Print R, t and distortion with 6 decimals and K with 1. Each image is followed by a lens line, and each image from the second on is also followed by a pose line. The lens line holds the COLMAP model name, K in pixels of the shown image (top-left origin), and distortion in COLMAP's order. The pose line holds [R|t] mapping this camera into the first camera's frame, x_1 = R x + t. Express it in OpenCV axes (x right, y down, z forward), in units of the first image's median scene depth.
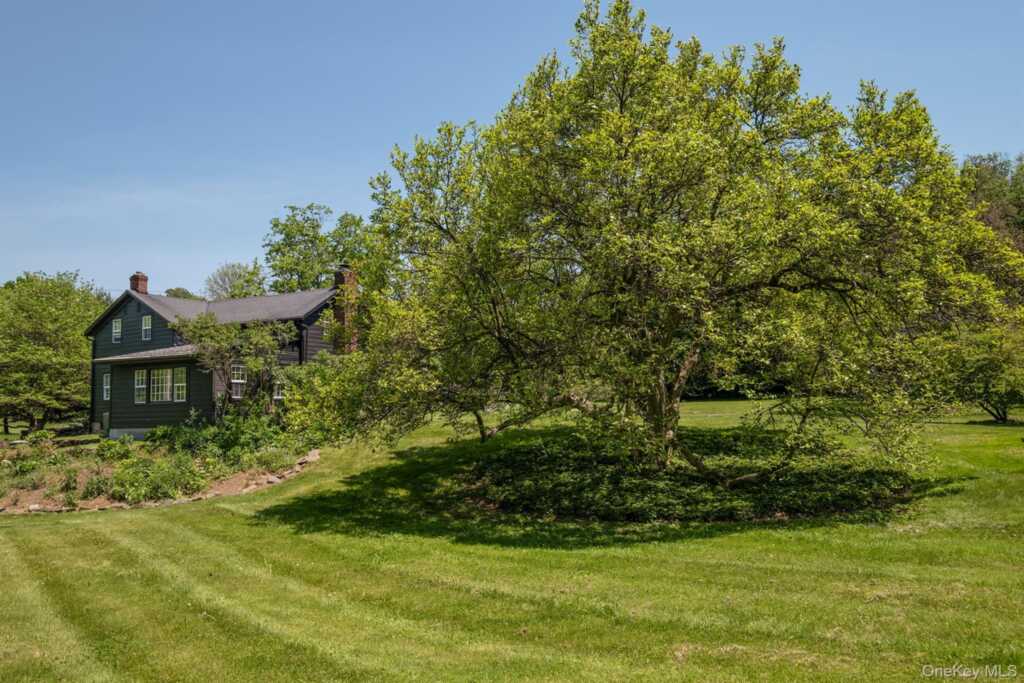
lens RADIAL K [[755.9, 0, 512.3], [0, 755.9, 326.3], [0, 0, 1]] dist [0.002807, 0.002869]
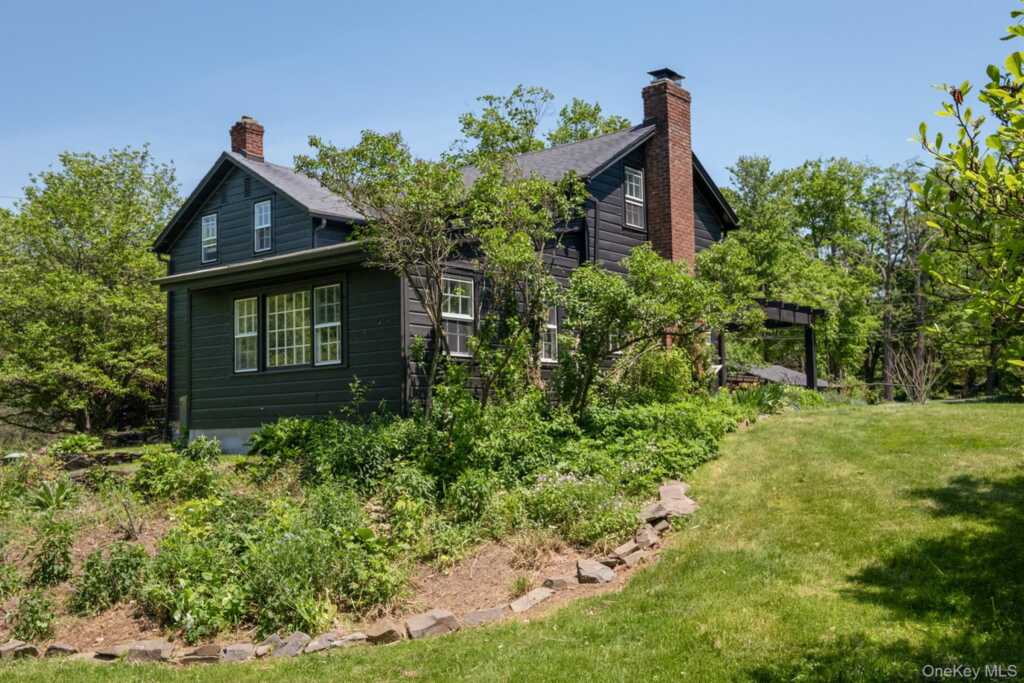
lens RADIAL K [[985.9, 0, 512.0], [0, 985.9, 341.5], [0, 0, 1]] dist [-0.010161, -0.008794]
pose [[0.972157, -0.018016, -0.233636, -0.225779], [0.022756, 0.999586, 0.017605, 0.086144], [0.233222, -0.022431, 0.972165, 0.524598]]
